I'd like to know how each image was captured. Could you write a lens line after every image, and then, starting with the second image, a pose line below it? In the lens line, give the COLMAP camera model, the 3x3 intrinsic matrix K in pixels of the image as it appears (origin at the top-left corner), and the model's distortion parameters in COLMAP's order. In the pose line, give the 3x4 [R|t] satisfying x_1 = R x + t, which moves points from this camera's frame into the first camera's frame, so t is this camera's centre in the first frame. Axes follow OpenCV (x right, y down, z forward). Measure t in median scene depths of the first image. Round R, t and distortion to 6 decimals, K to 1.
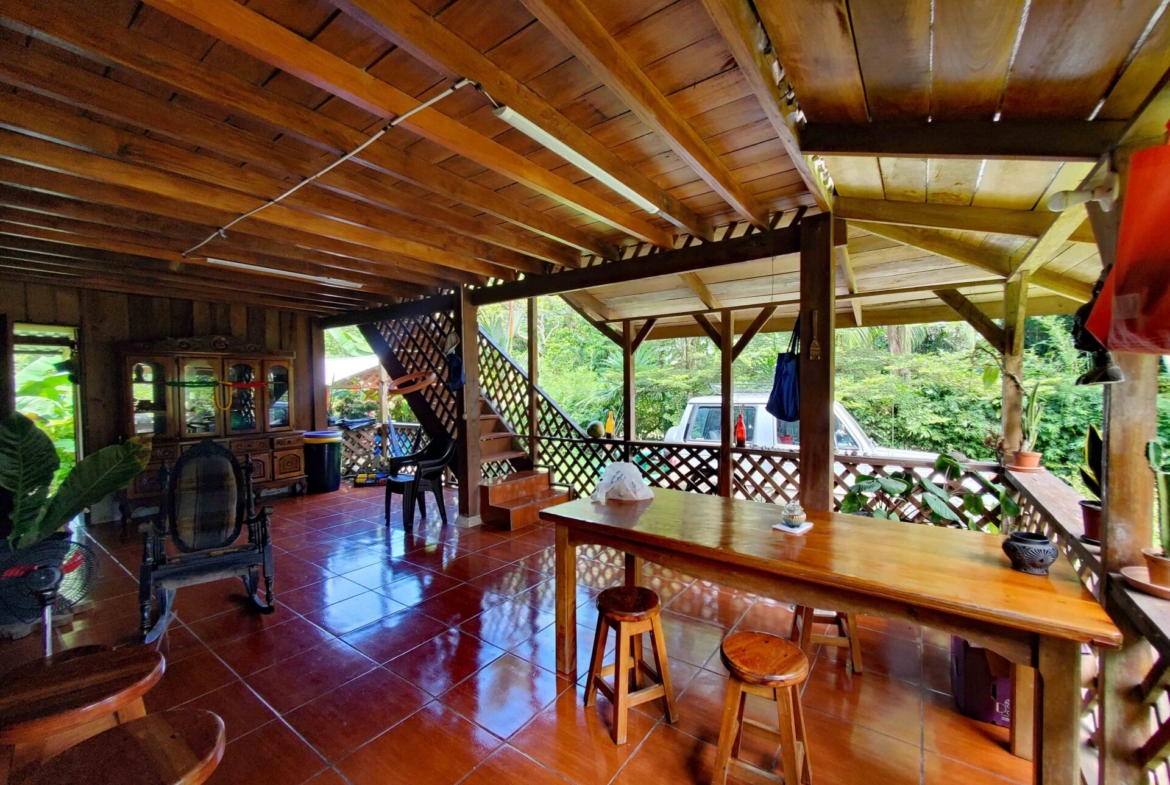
lens RADIAL K [[464.1, 0, 593.7], [0, 464.1, 398.5], [0, 0, 1]] dist [0.002424, -0.000049]
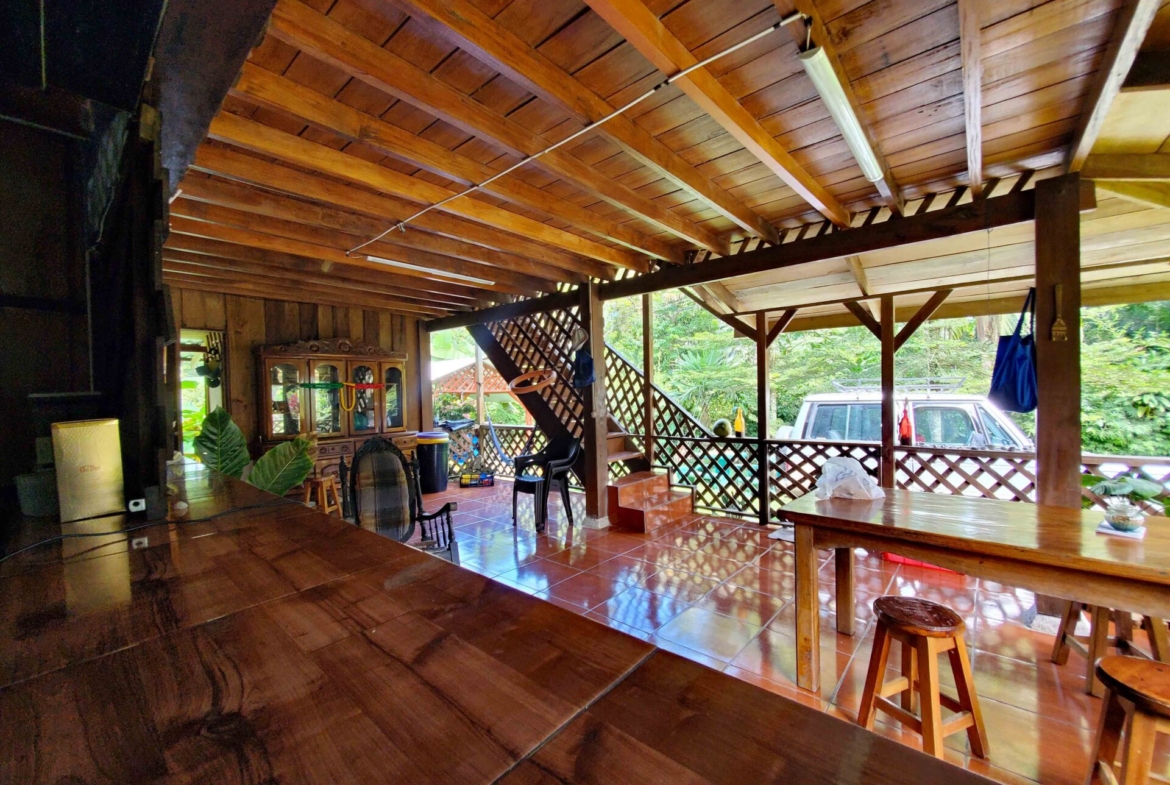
lens RADIAL K [[463.8, 0, 598.1], [0, 463.8, 398.0], [0, 0, 1]] dist [0.006017, -0.000017]
pose [[0.996508, -0.009461, -0.082960, -0.168554], [0.008515, 0.999895, -0.011751, 0.014261], [0.083063, 0.011003, 0.996484, 0.028175]]
